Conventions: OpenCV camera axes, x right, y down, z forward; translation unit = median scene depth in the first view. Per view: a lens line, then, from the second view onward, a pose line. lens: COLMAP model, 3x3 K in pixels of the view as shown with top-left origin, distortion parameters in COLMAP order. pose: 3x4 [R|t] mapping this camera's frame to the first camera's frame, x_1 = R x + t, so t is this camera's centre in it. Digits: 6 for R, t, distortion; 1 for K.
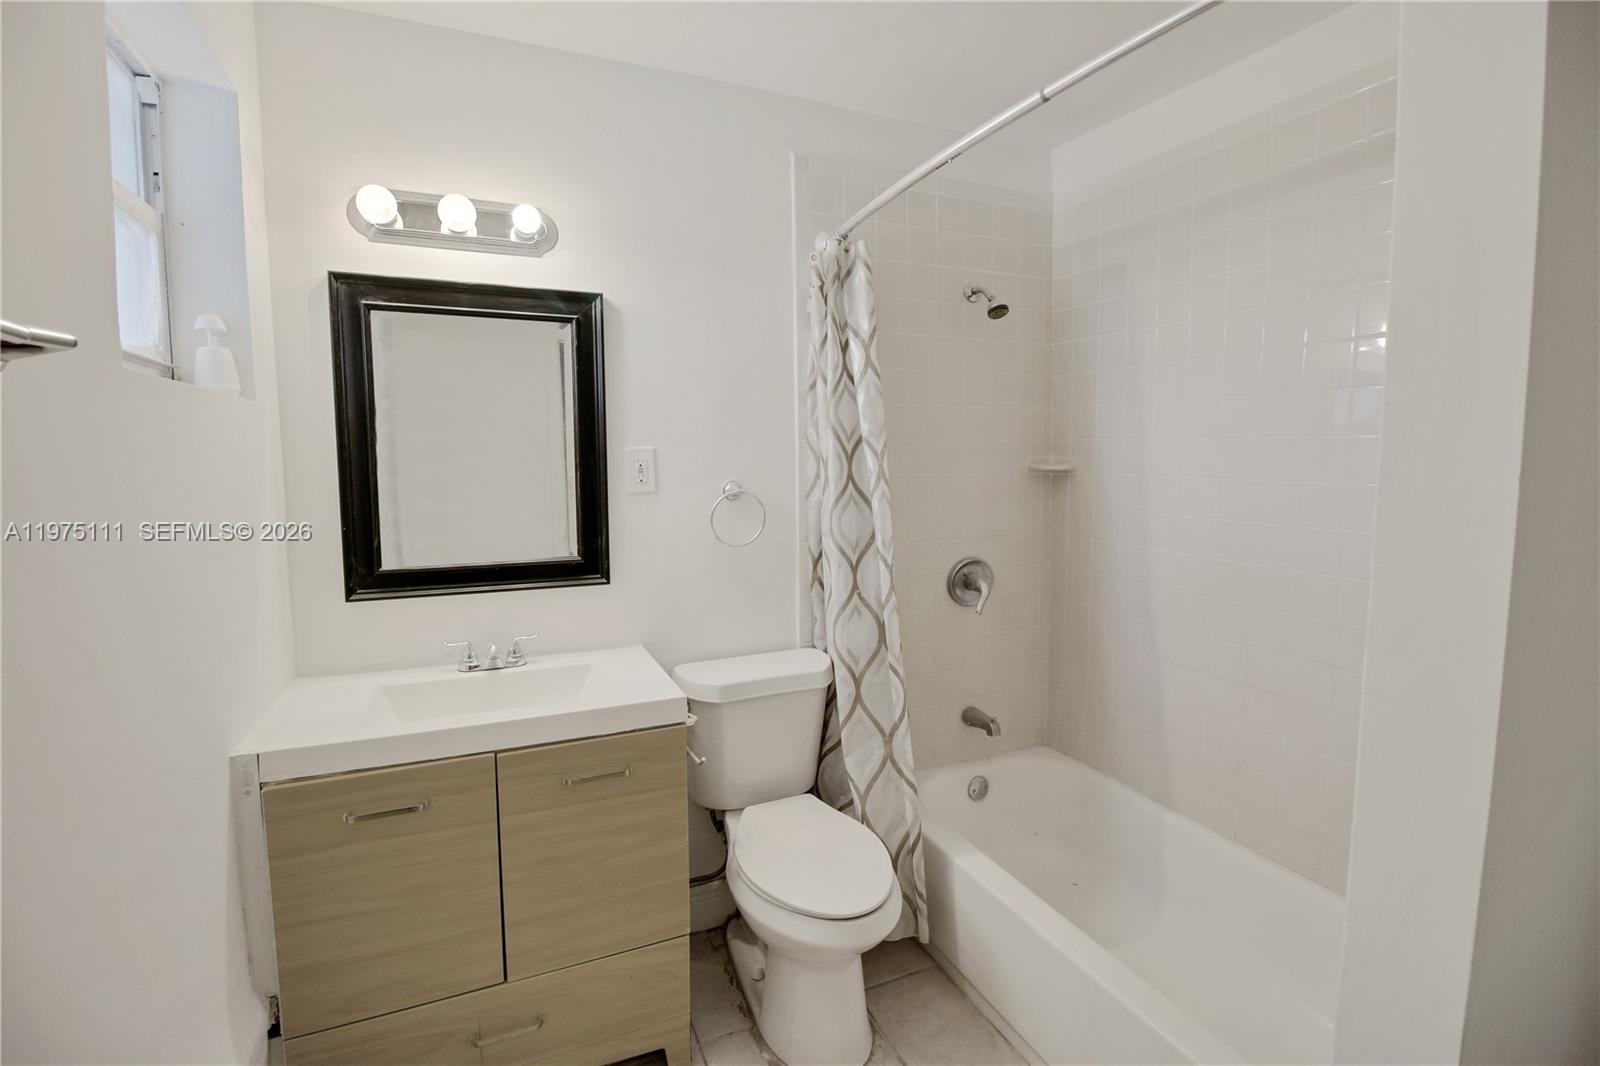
lens RADIAL K [[729.4, 0, 806.8], [0, 729.4, 528.1], [0, 0, 1]] dist [0.001599, -0.012436]
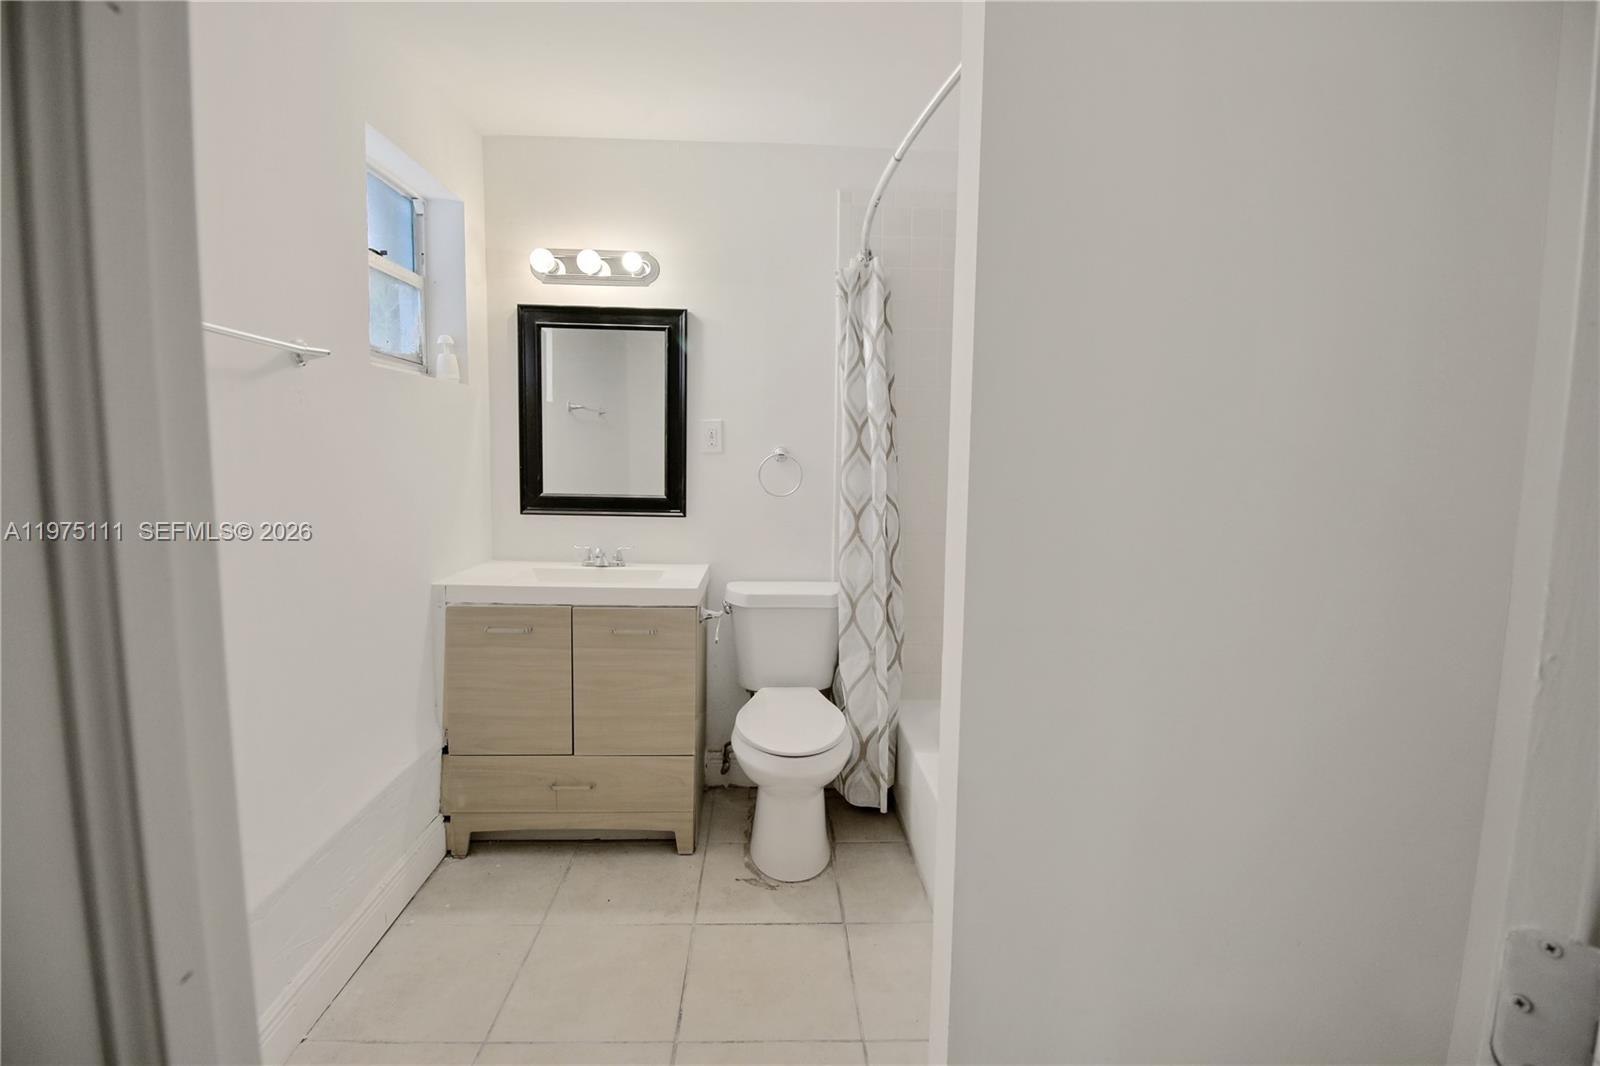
lens RADIAL K [[729.4, 0, 810.9], [0, 729.4, 527.6], [0, 0, 1]] dist [0.001599, -0.012436]
pose [[0.934889, 0.060872, -0.349682, 0.466398], [-0.058500, 0.998137, 0.017349, 0.061506], [0.350086, 0.004237, 0.936708, -0.235714]]
